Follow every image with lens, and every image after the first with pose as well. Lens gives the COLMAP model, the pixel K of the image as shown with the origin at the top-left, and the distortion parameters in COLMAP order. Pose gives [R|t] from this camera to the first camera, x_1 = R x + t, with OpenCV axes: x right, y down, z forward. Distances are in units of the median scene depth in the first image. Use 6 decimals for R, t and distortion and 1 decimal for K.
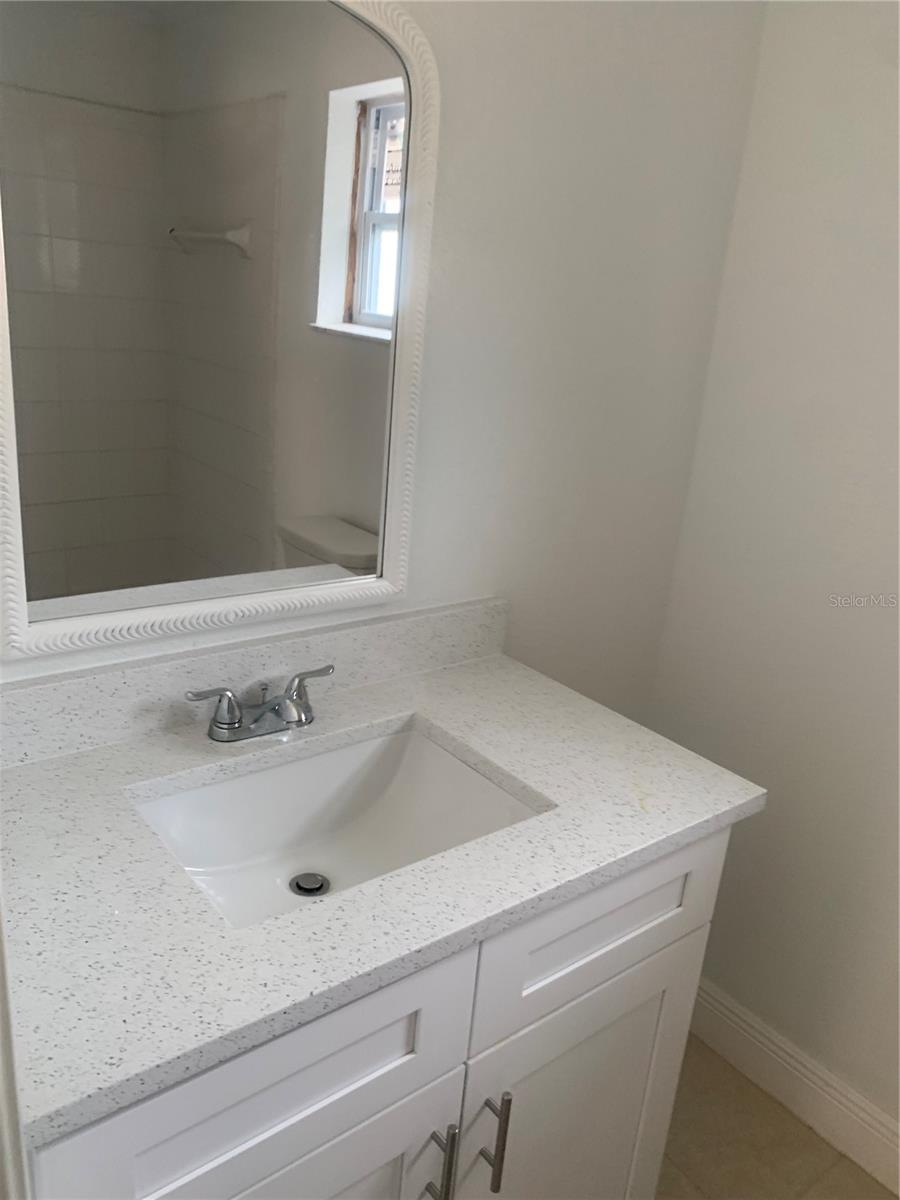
lens RADIAL K [[923.3, 0, 447.7], [0, 923.3, 592.4], [0, 0, 1]] dist [0.041432, -0.030020]
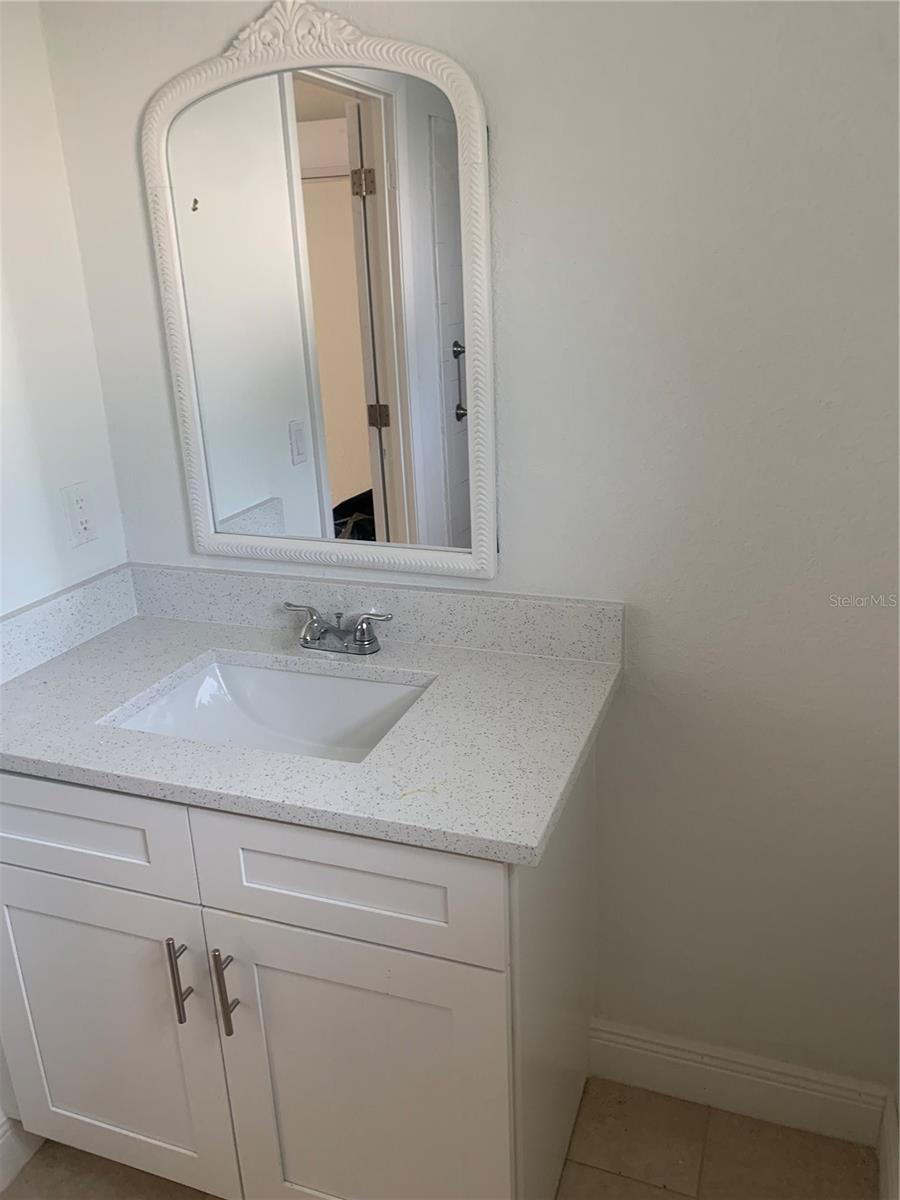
lens RADIAL K [[932.5, 0, 448.1], [0, 932.5, 575.0], [0, 0, 1]] dist [0.084132, -0.084581]
pose [[0.522965, 0.167350, -0.835764, 0.993626], [-0.186702, 0.979215, 0.079248, -0.087351], [0.831655, 0.114595, 0.543339, 0.433635]]
